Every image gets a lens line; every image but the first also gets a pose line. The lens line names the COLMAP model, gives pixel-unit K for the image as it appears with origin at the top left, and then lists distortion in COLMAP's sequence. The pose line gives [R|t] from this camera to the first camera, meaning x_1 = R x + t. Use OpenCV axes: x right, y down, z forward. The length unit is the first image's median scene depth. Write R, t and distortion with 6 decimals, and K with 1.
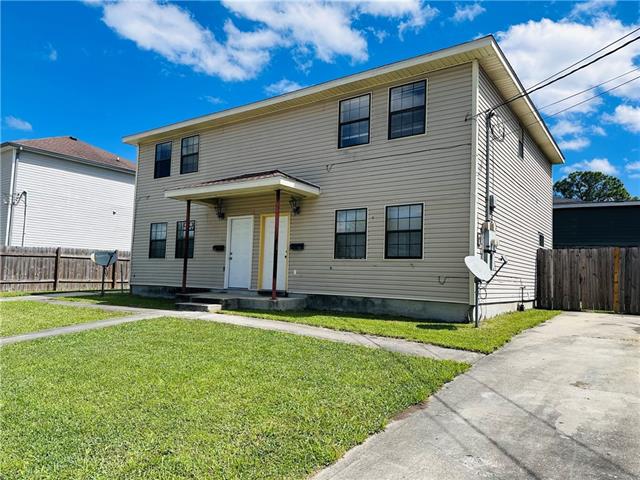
lens RADIAL K [[451.3, 0, 353.6], [0, 451.3, 235.6], [0, 0, 1]] dist [0.031035, -0.024611]
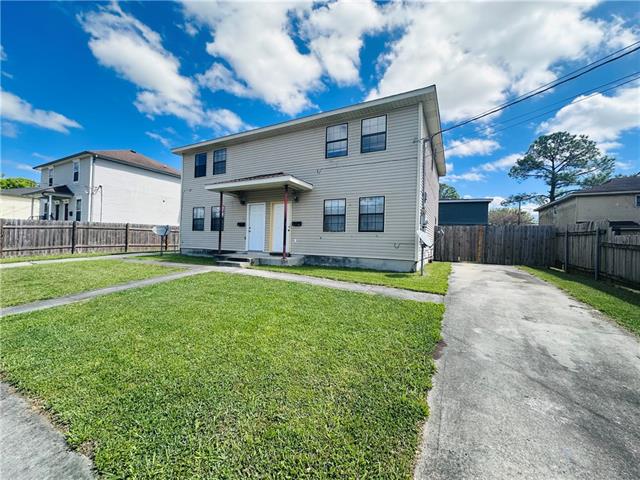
lens RADIAL K [[256.7, 0, 334.3], [0, 256.7, 236.1], [0, 0, 1]] dist [-0.003534, 0.000860]
pose [[0.993479, 0.002080, 0.113999, -0.108237], [-0.010016, 0.997561, 0.069080, 0.005583], [-0.113577, -0.069771, 0.991076, 0.135687]]
